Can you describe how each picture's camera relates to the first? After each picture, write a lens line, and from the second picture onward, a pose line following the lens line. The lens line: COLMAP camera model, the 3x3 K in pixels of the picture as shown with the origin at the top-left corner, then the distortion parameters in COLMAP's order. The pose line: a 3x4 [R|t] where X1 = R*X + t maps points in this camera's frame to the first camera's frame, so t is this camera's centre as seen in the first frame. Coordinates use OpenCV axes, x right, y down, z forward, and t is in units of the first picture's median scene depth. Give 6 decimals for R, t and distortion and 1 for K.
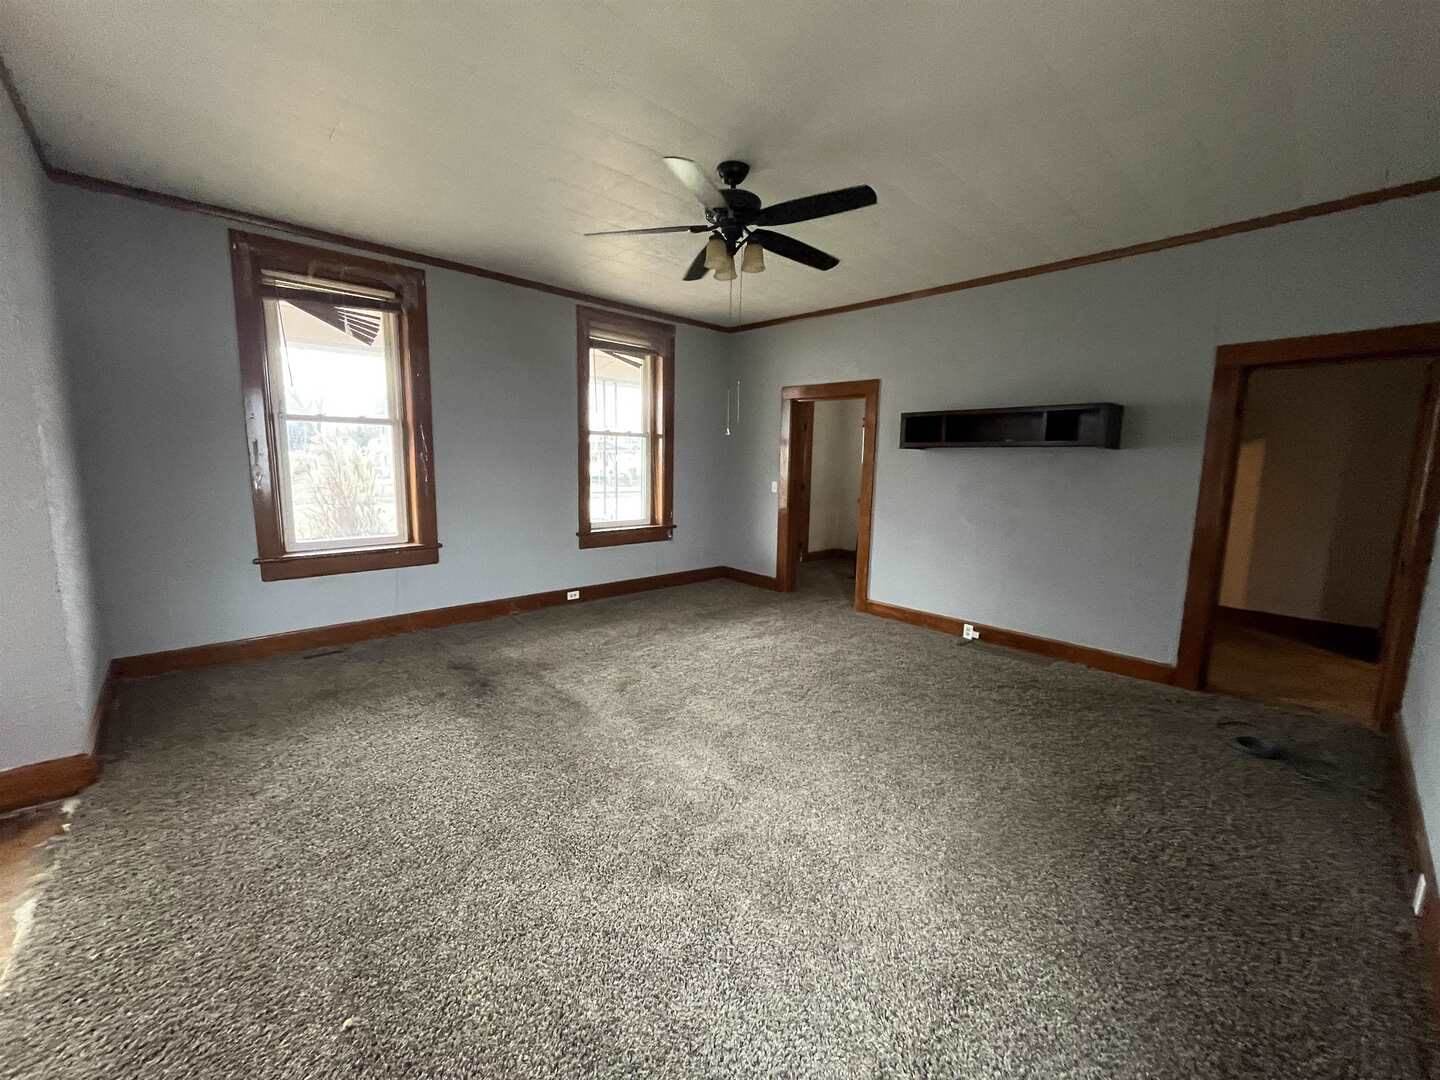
lens RADIAL K [[578.6, 0, 720.0], [0, 578.6, 540.0], [0, 0, 1]] dist [-0.003876, -0.000234]
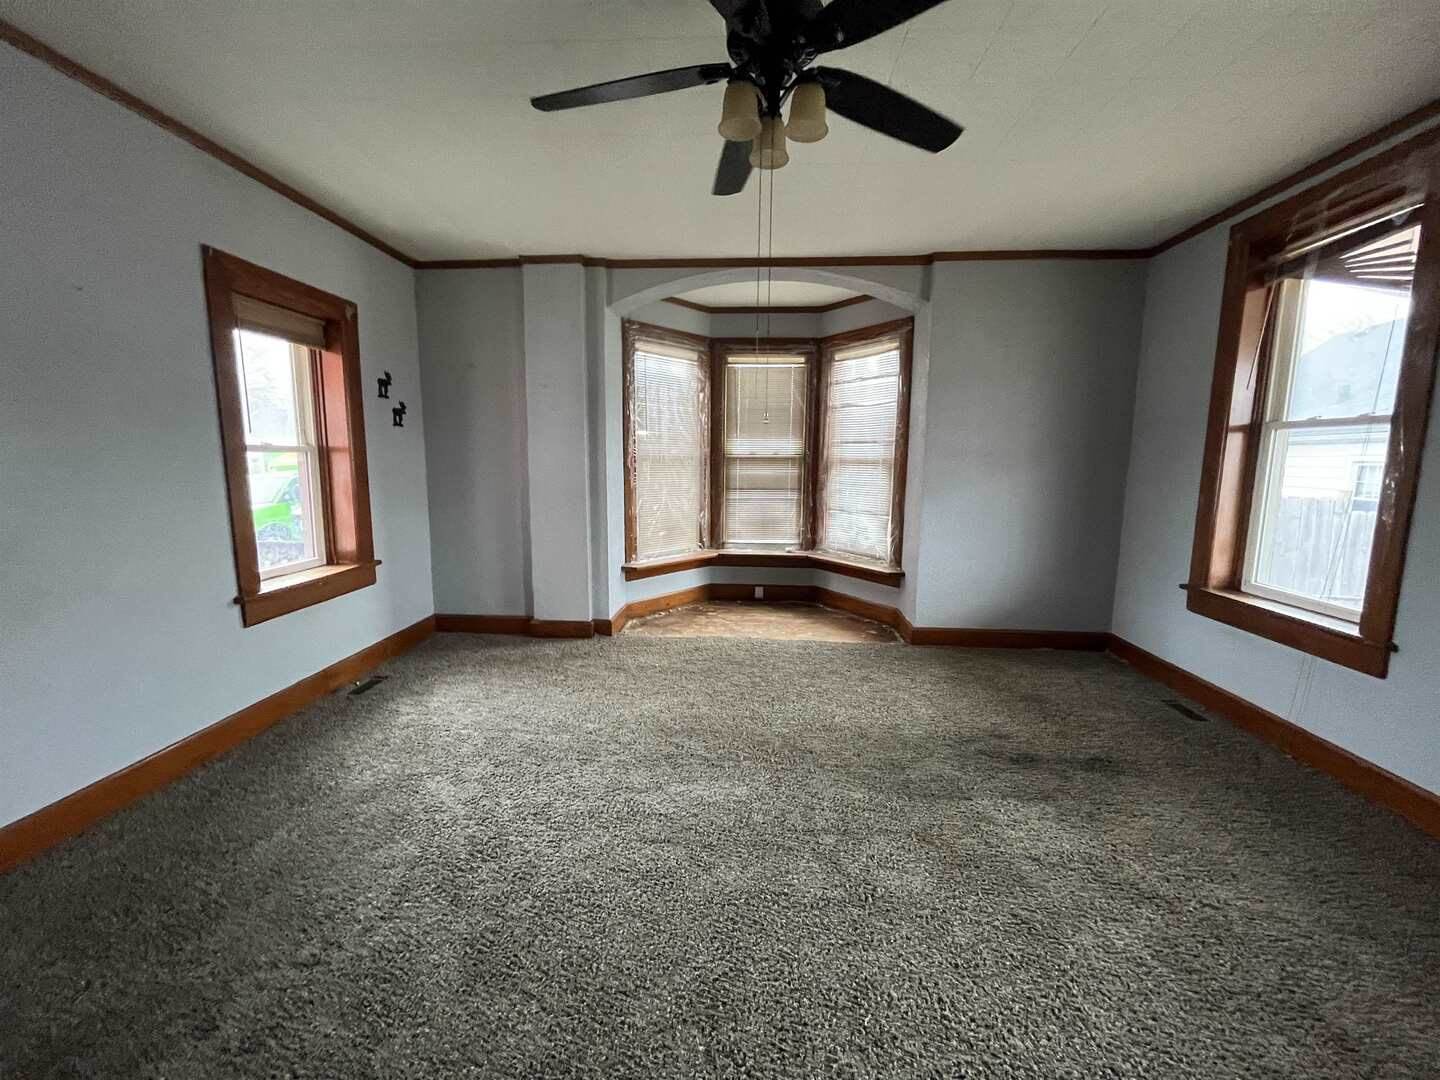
lens RADIAL K [[578.6, 0, 720.0], [0, 578.6, 540.0], [0, 0, 1]] dist [-0.003876, -0.000234]
pose [[-0.727192, 0.069347, -0.682922, 0.335482], [-0.124527, 0.965049, 0.230595, -0.142413], [0.675044, 0.252729, -0.693140, 1.018574]]
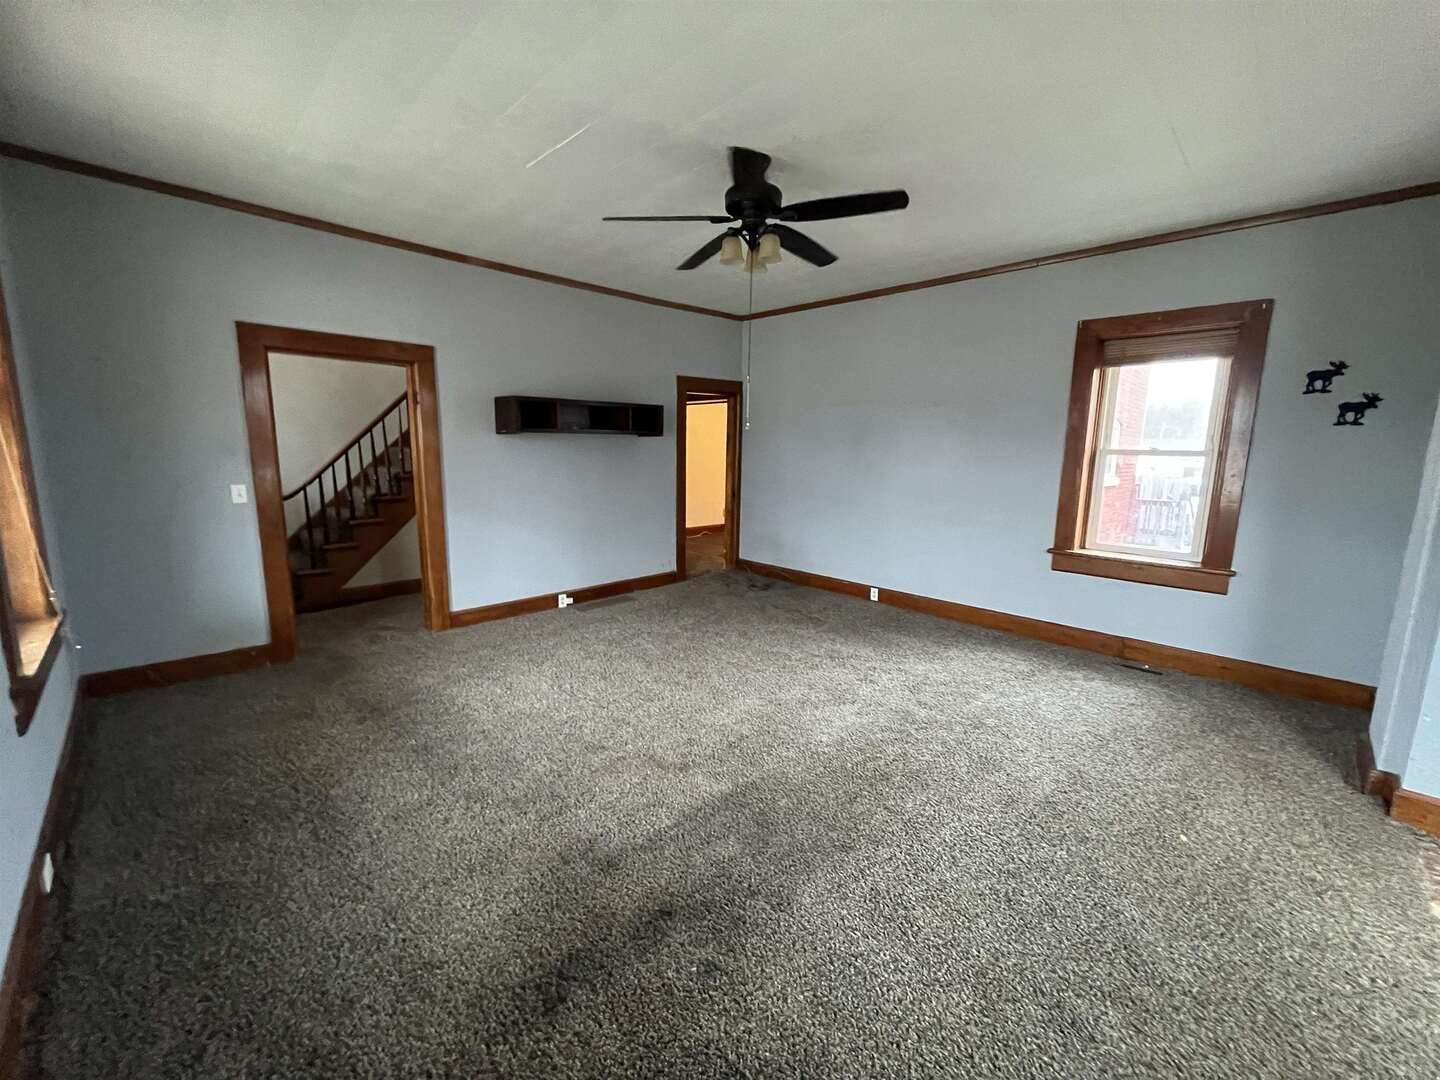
lens RADIAL K [[578.6, 0, 720.0], [0, 578.6, 540.0], [0, 0, 1]] dist [-0.003876, -0.000234]
pose [[-0.023539, -0.182268, 0.982967, -0.723228], [0.127509, 0.974662, 0.183781, -0.134047], [-0.991558, 0.129663, 0.000298, 0.774313]]
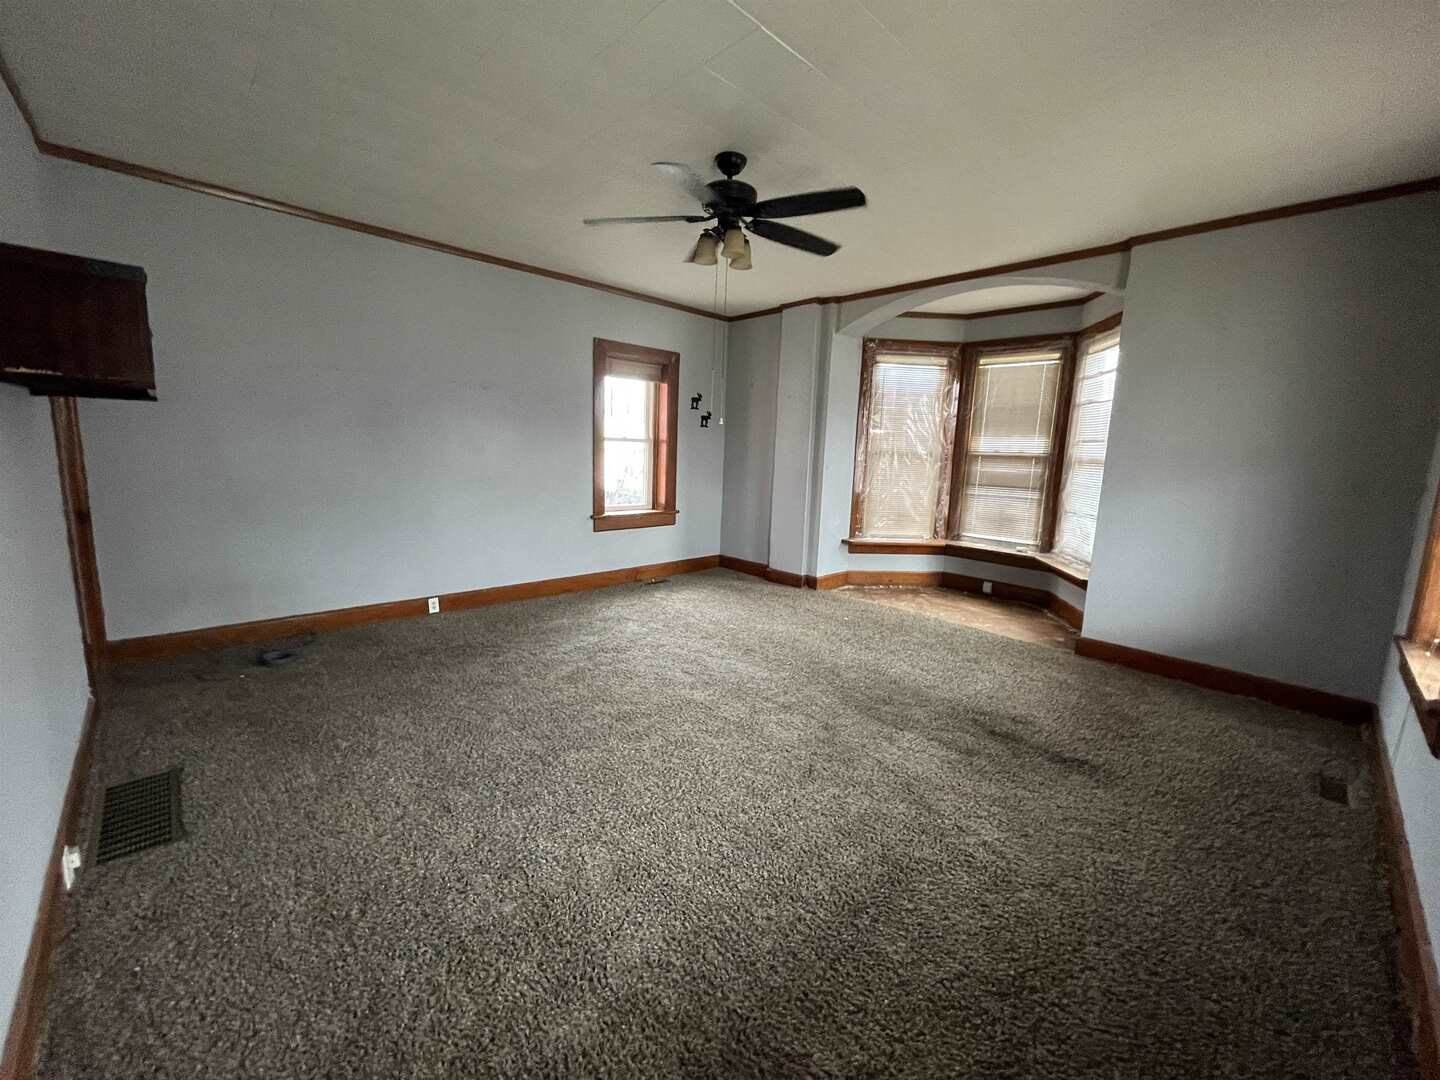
lens RADIAL K [[578.6, 0, 720.0], [0, 578.6, 540.0], [0, 0, 1]] dist [-0.003876, -0.000234]
pose [[-0.998413, -0.053624, -0.017210, 0.016155], [-0.056317, 0.952140, 0.300429, -0.211797], [0.000276, 0.300921, -0.953649, 1.464463]]
